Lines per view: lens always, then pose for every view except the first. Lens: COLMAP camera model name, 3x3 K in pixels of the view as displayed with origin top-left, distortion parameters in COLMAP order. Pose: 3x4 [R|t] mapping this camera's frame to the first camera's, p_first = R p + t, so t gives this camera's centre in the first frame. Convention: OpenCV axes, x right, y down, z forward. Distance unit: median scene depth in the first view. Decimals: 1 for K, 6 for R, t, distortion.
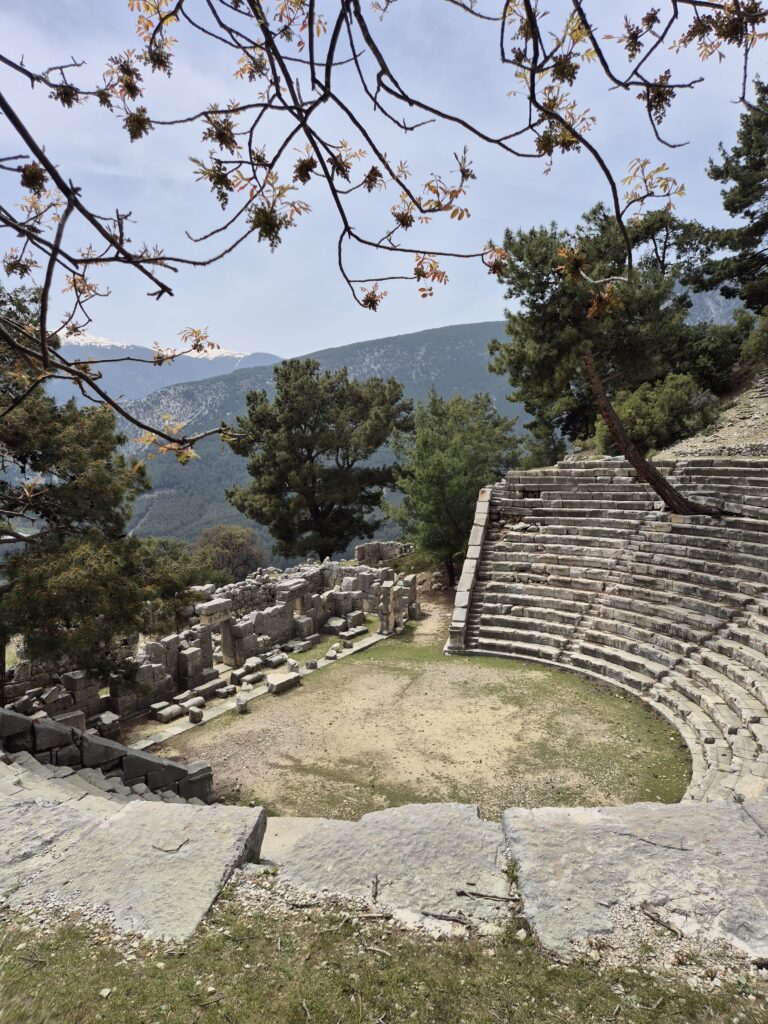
lens RADIAL K [[687.5, 0, 378.7], [0, 687.5, 507.8], [0, 0, 1]] dist [0.063295, -0.004987]
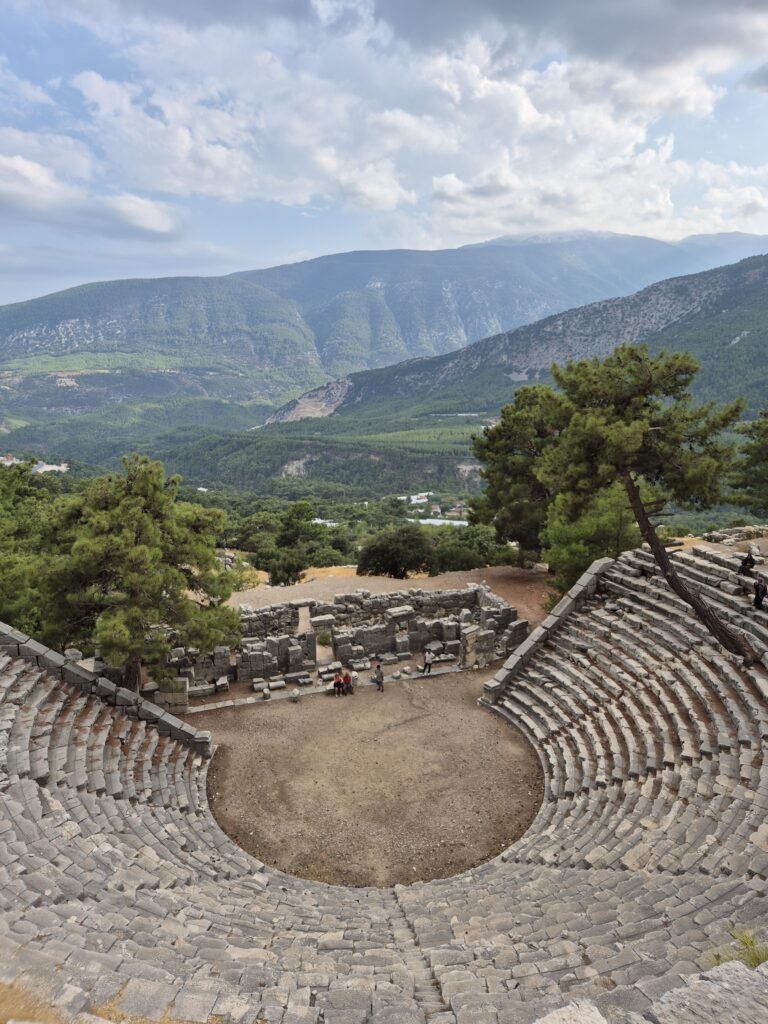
lens RADIAL K [[687.5, 0, 378.7], [0, 687.5, 507.8], [0, 0, 1]] dist [0.063295, -0.004987]
pose [[0.782309, 0.171353, -0.598858, 0.606828], [-0.081259, 0.981276, 0.174624, -0.313285], [0.617567, -0.087947, 0.781585, -0.034152]]
